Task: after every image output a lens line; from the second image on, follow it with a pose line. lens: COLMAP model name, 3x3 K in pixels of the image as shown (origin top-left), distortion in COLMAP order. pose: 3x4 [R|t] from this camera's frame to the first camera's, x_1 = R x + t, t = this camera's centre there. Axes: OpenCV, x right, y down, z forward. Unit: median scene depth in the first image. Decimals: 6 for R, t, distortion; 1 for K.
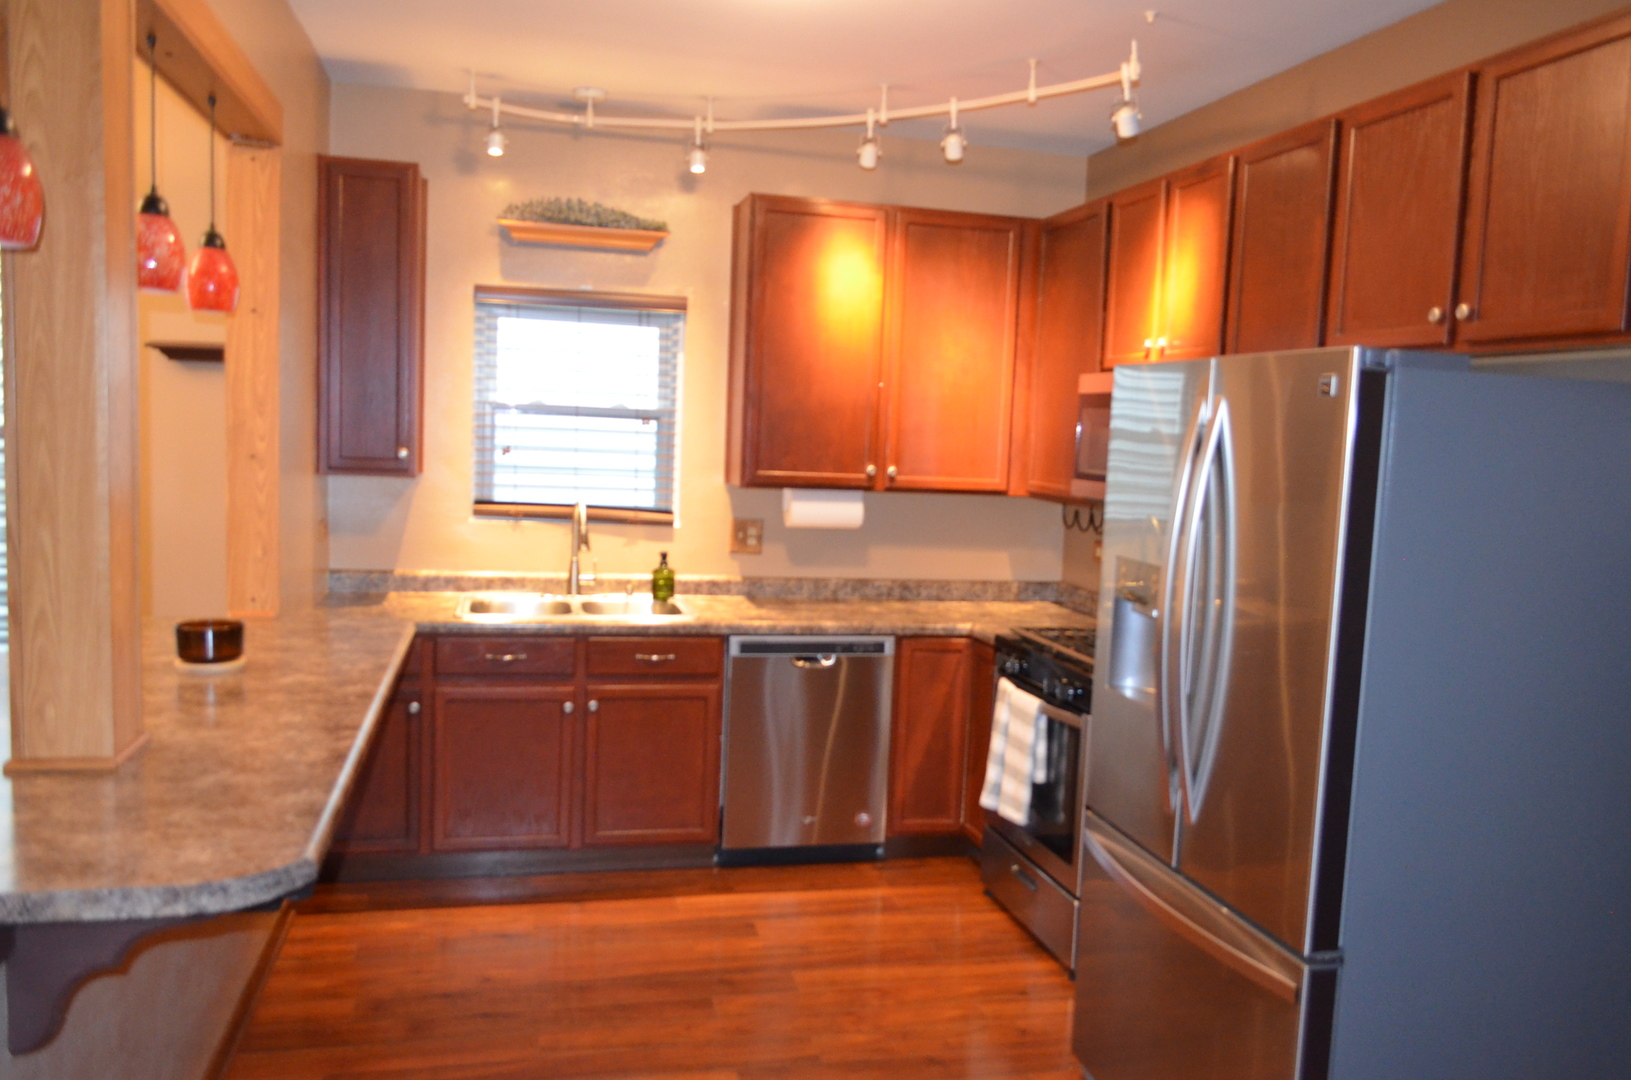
lens RADIAL K [[1275.7, 0, 834.2], [0, 1275.7, 552.5], [0, 0, 1]] dist [-0.008747, 0.004181]
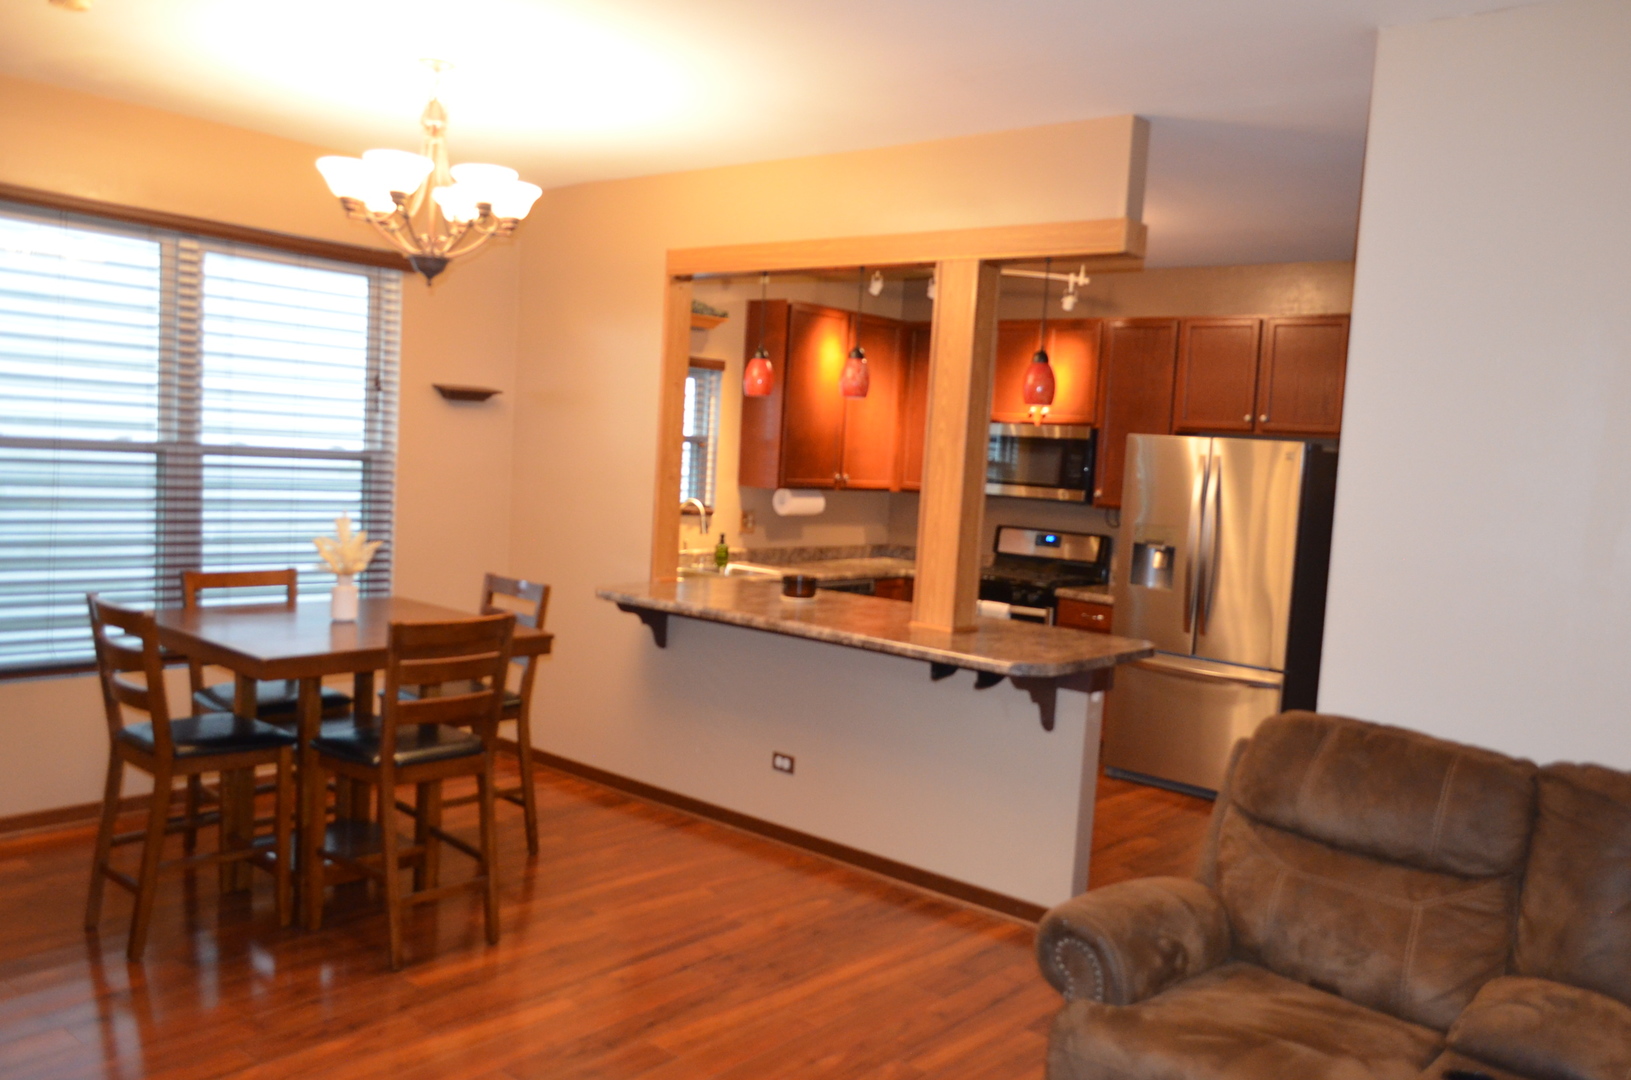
lens RADIAL K [[1298.7, 0, 821.8], [0, 1298.7, 555.7], [0, 0, 1]] dist [-0.007338, 0.004781]
pose [[0.817062, -0.045531, 0.574750, -0.896738], [0.031607, 0.998915, 0.034201, -0.022724], [-0.575683, -0.009778, 0.817614, -0.296130]]
